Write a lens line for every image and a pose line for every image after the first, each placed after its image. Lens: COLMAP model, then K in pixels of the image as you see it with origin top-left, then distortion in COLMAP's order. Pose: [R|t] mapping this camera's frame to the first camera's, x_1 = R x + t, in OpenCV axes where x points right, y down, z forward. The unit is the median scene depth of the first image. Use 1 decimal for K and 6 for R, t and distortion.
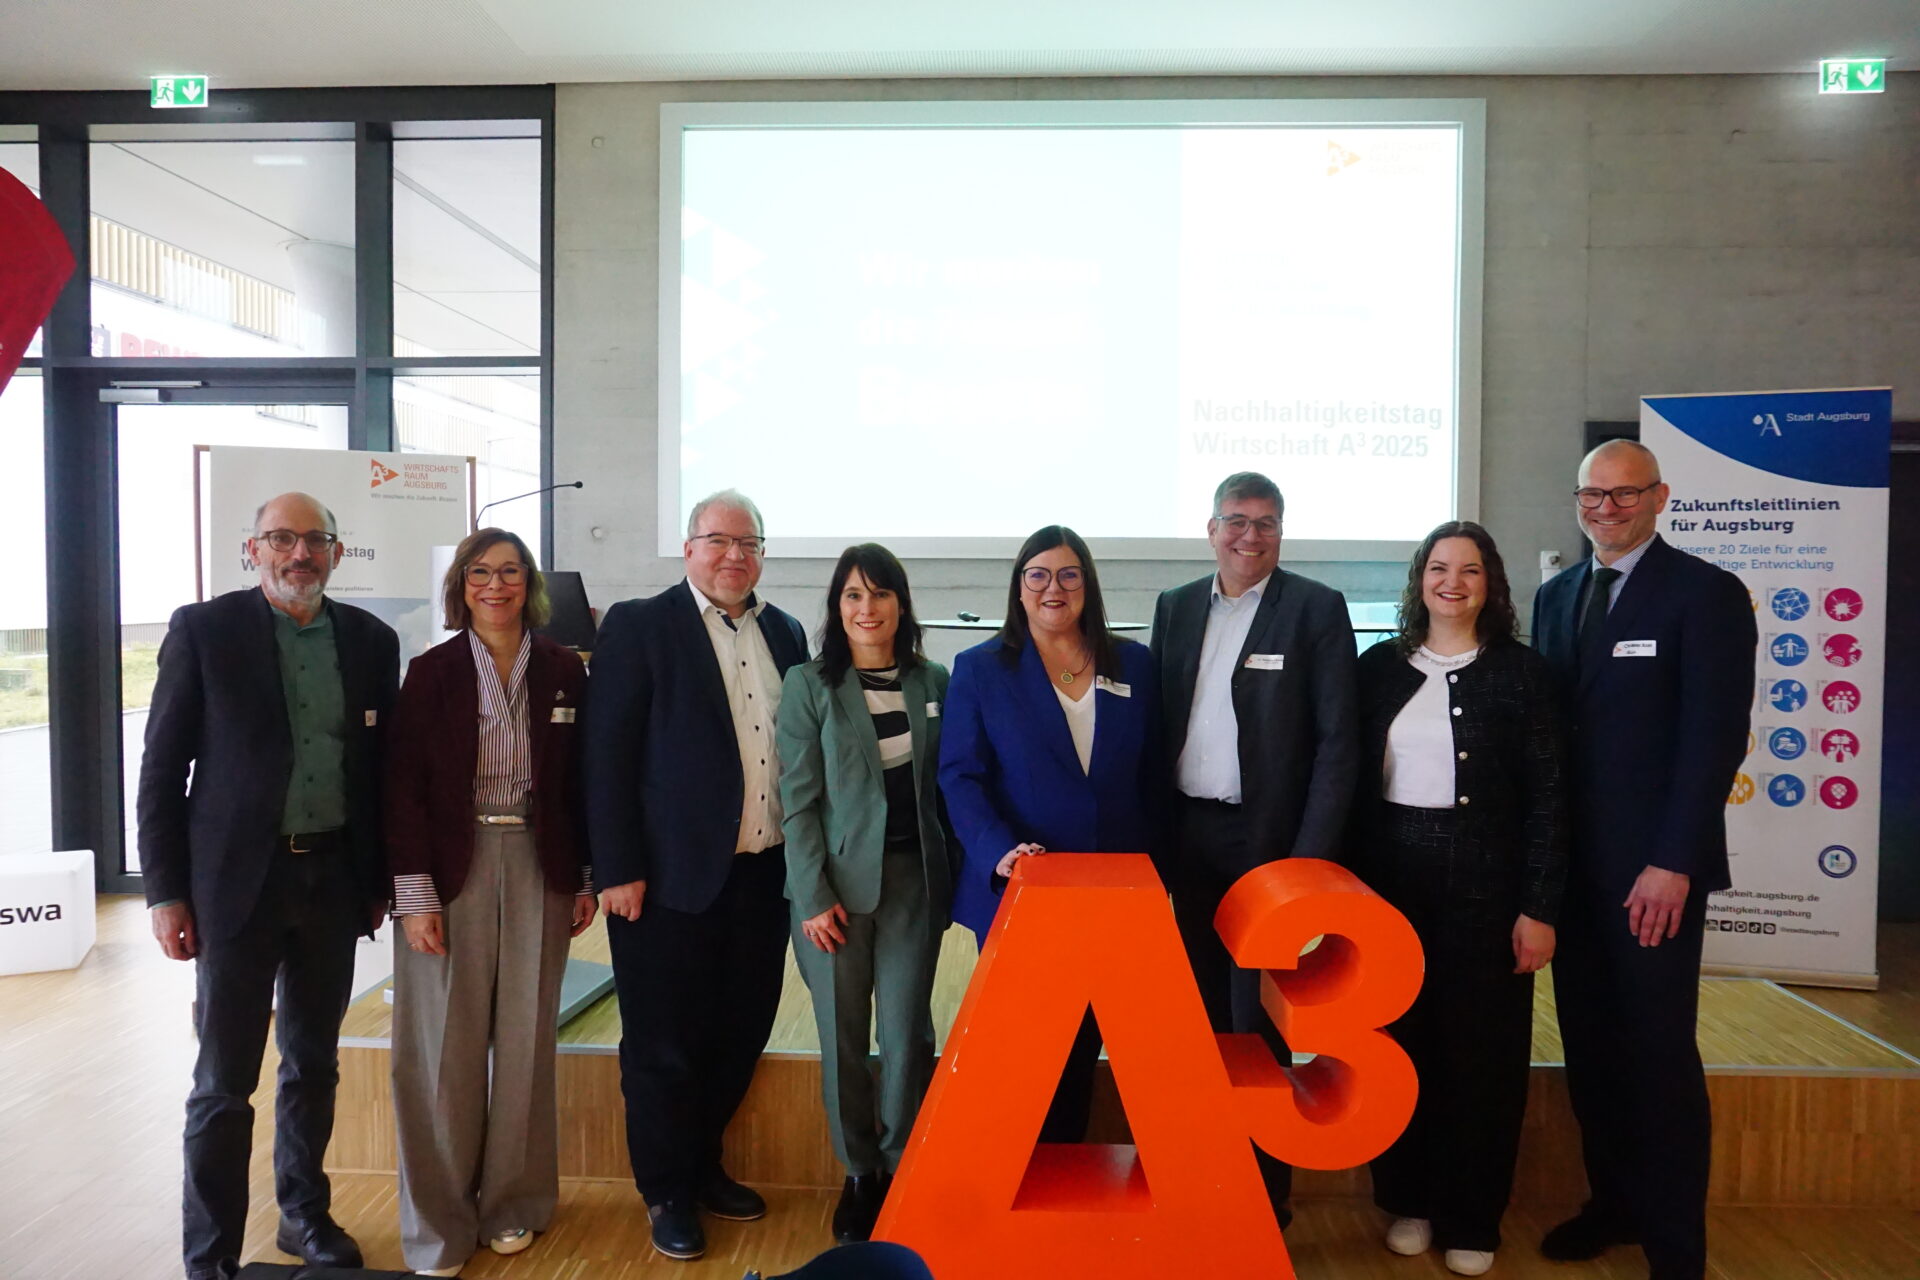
lens RADIAL K [[1278.4, 0, 960.0], [0, 1278.4, 640.0], [0, 0, 1]] dist [0.007688, -0.001939]
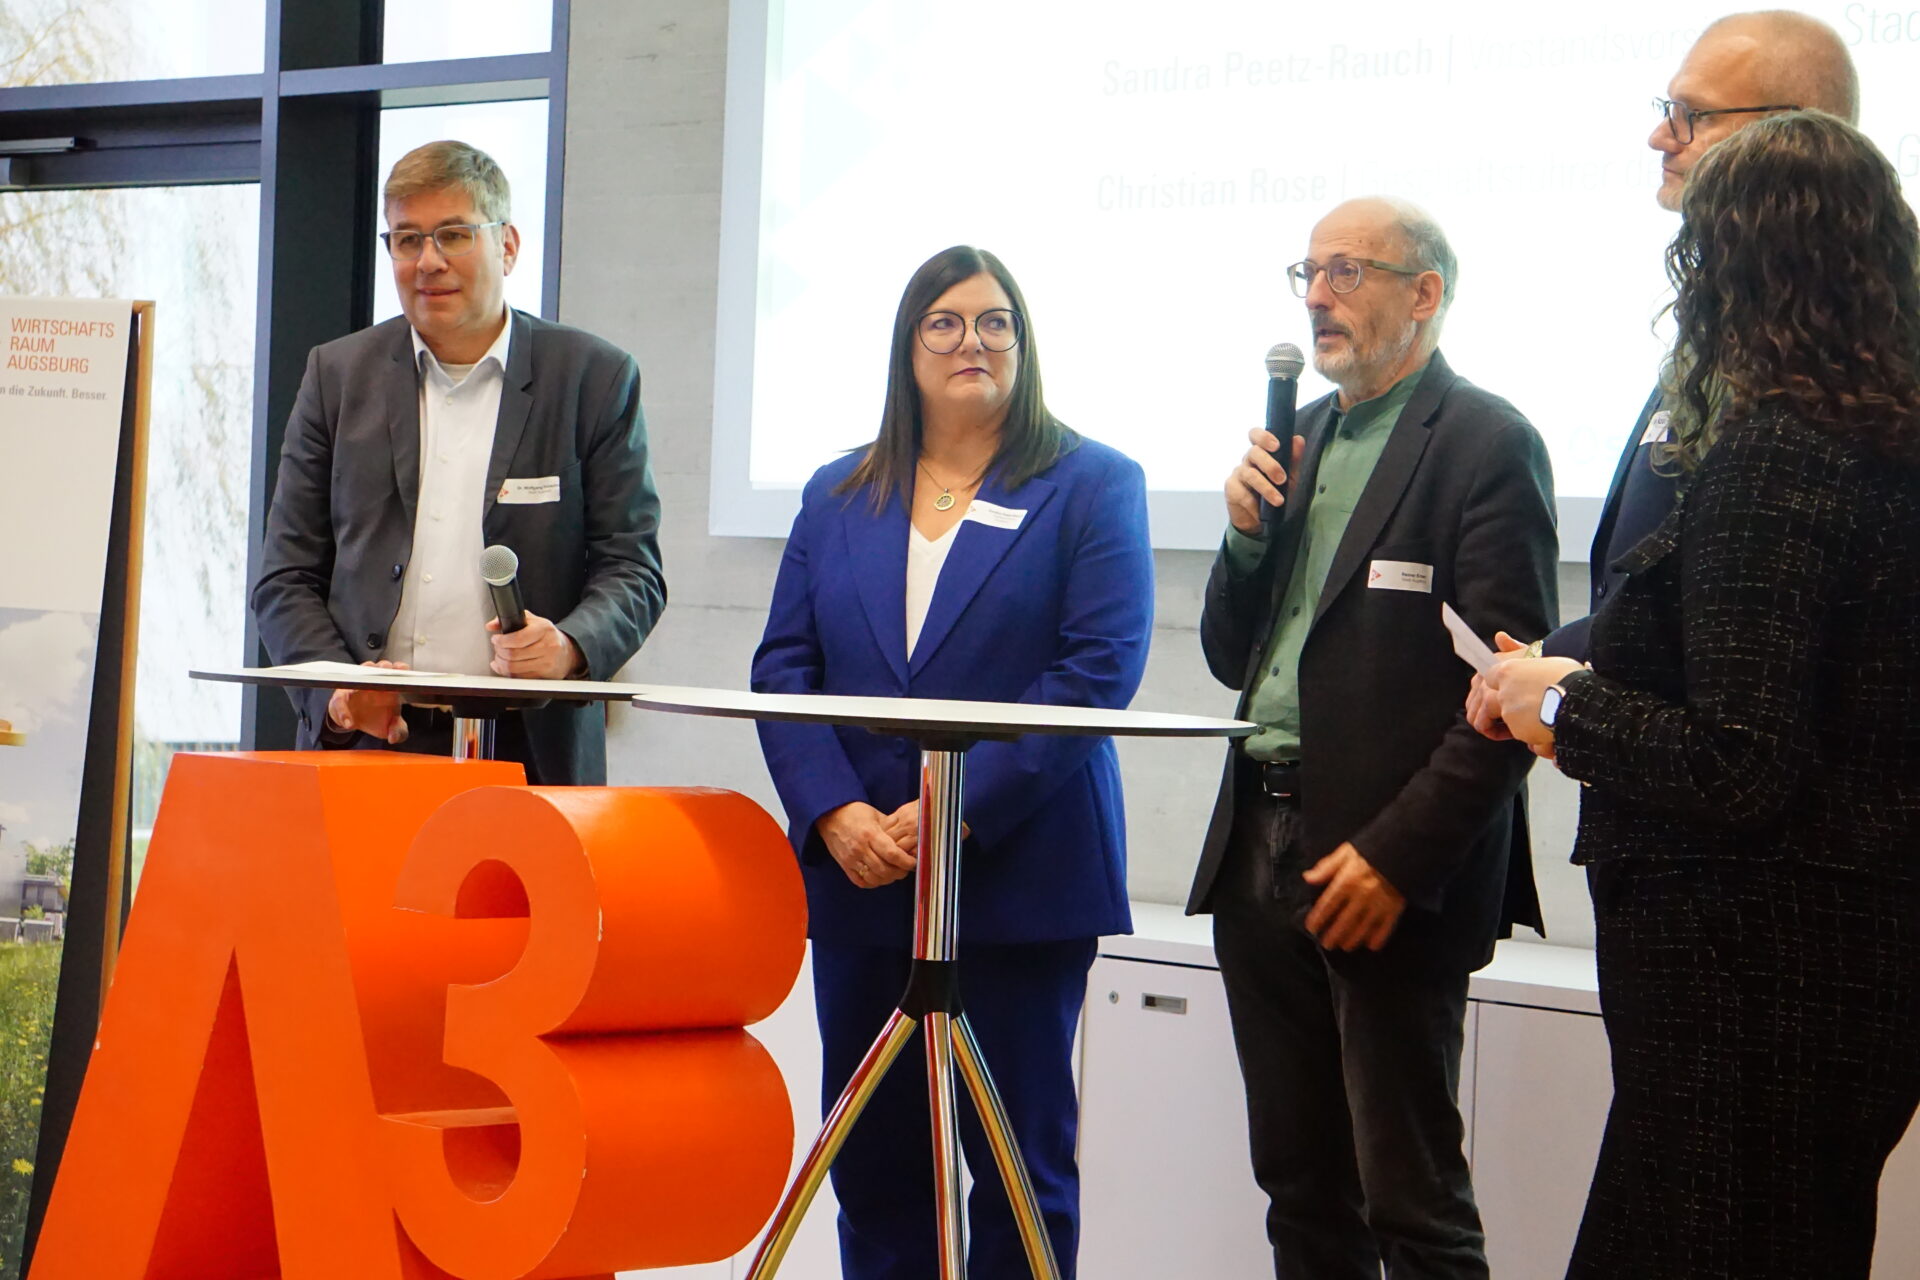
lens RADIAL K [[4584.7, 0, 960.0], [0, 4584.7, 640.0], [0, 0, 1]] dist [0.238595, 0.500282]
pose [[0.746623, 0.032459, -0.664455, 0.801690], [-0.068077, 0.997293, -0.027777, 0.001483], [0.661755, 0.065973, 0.746812, -0.016989]]
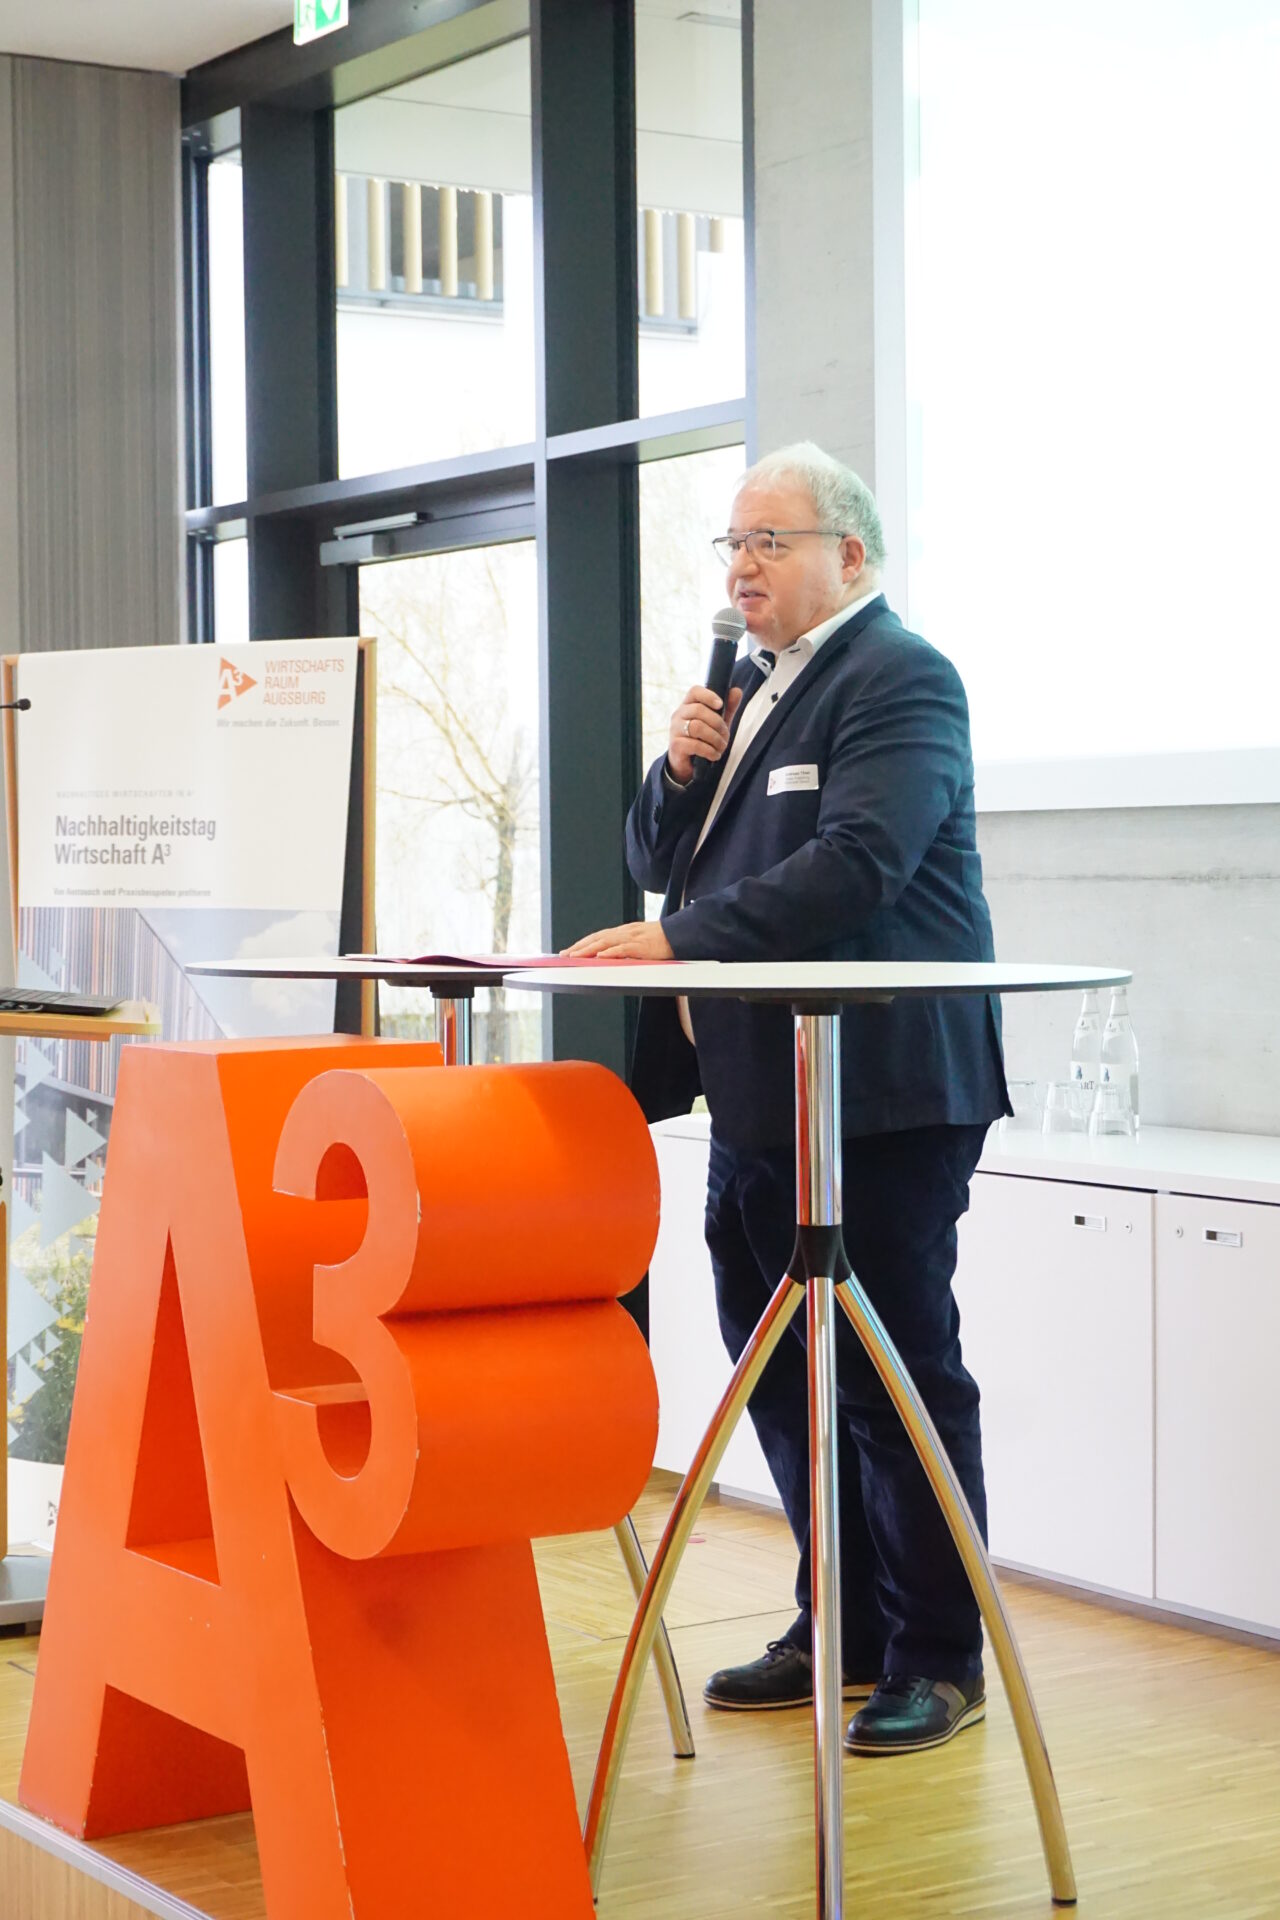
lens RADIAL K [[3495.3, 0, 640.0], [0, 3495.3, 960.0], [0, 0, 1]] dist [0.067784, 0.010247]
pose [[0.567822, 0.011763, -0.823067, 0.739736], [-0.025148, 0.999679, -0.003062, -0.009704], [0.822767, 0.022437, 0.567936, 0.251600]]
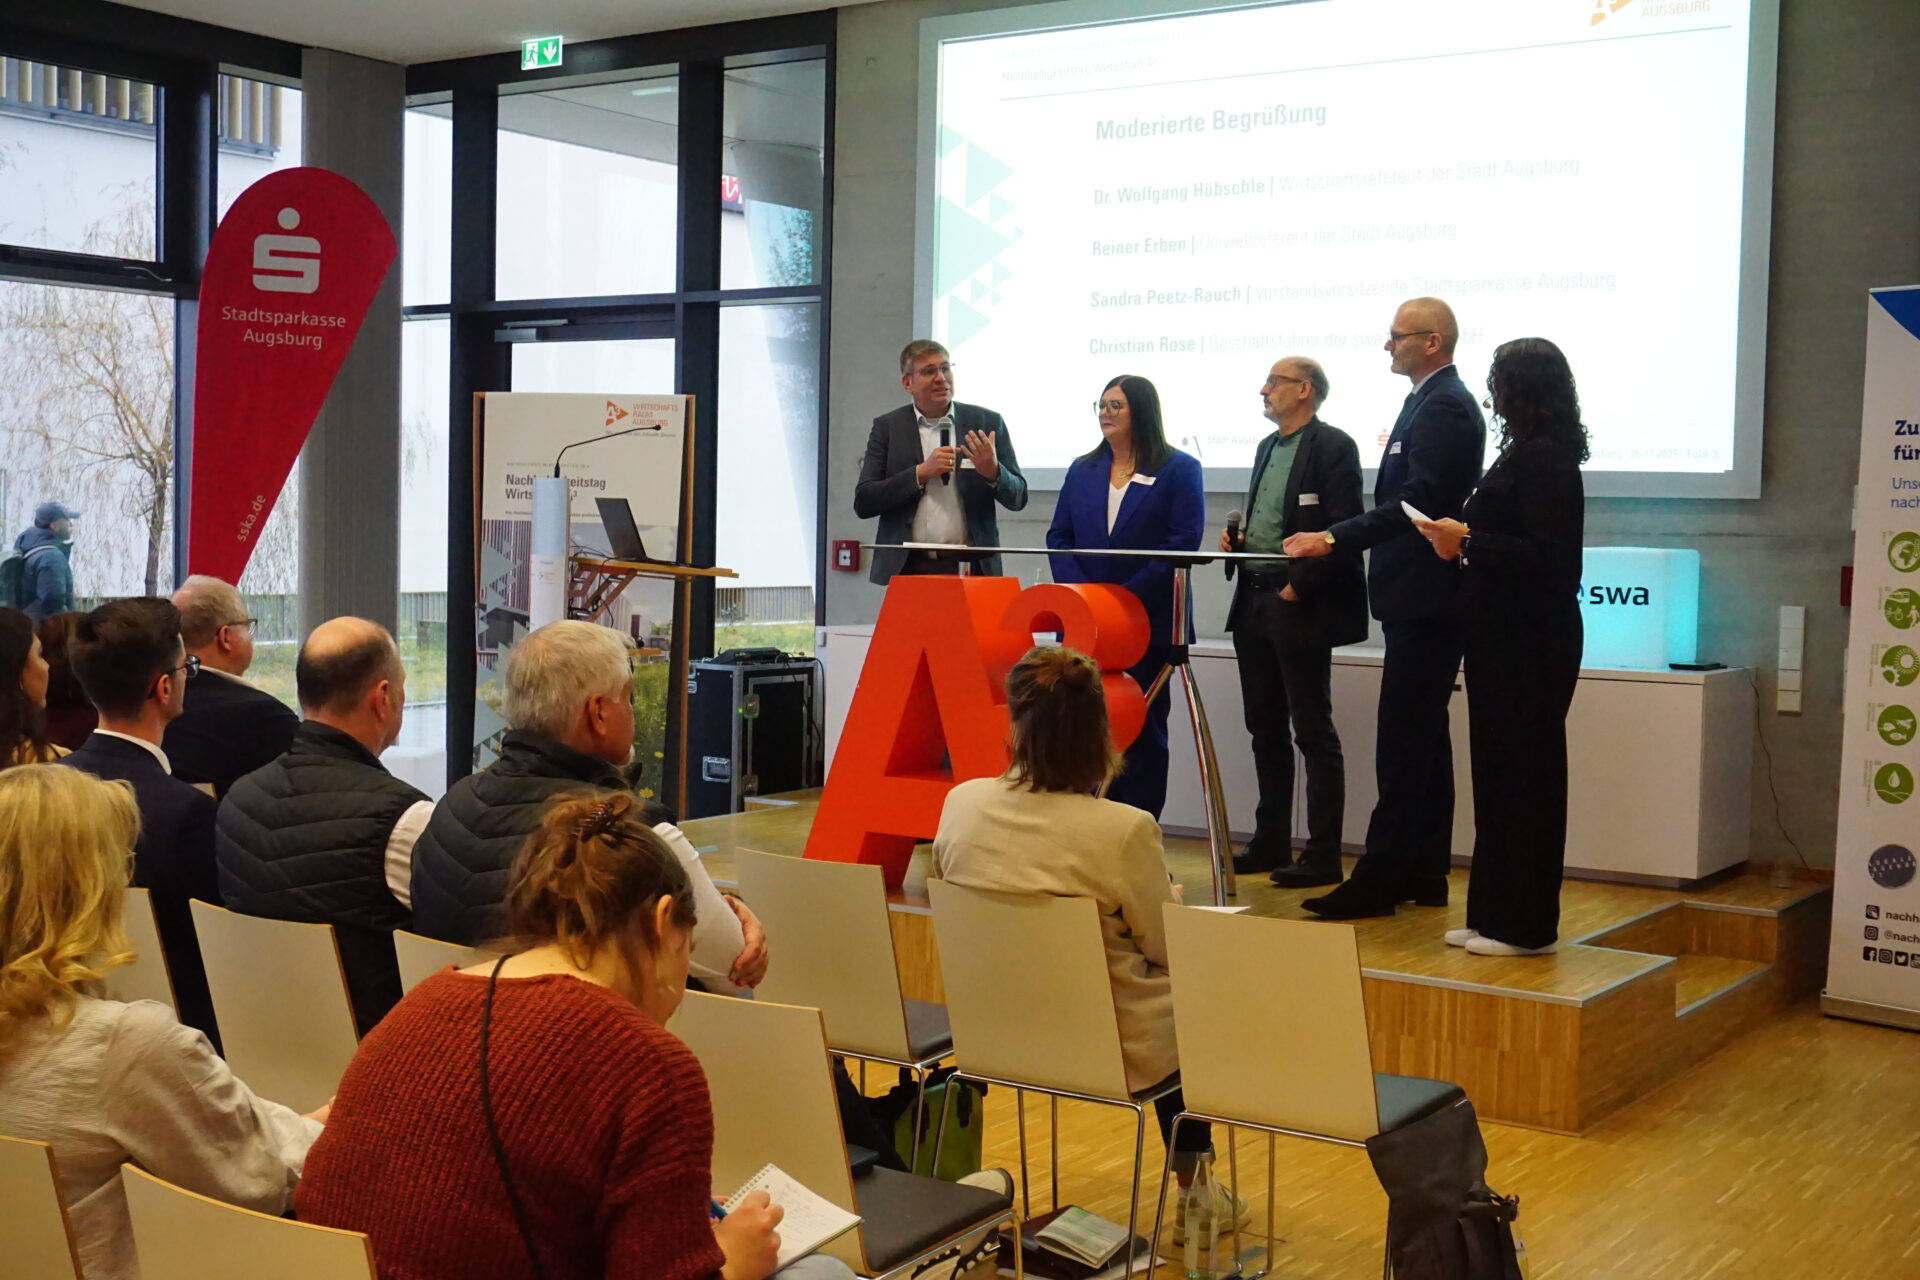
lens RADIAL K [[2353.0, 0, 951.0], [0, 2353.0, 682.0], [0, 0, 1]] dist [0.091714, -0.030821]
pose [[0.841256, 0.048734, -0.538435, 0.774889], [-0.041114, 0.998812, 0.026166, 0.032690], [0.539071, 0.000125, 0.842261, -0.488843]]
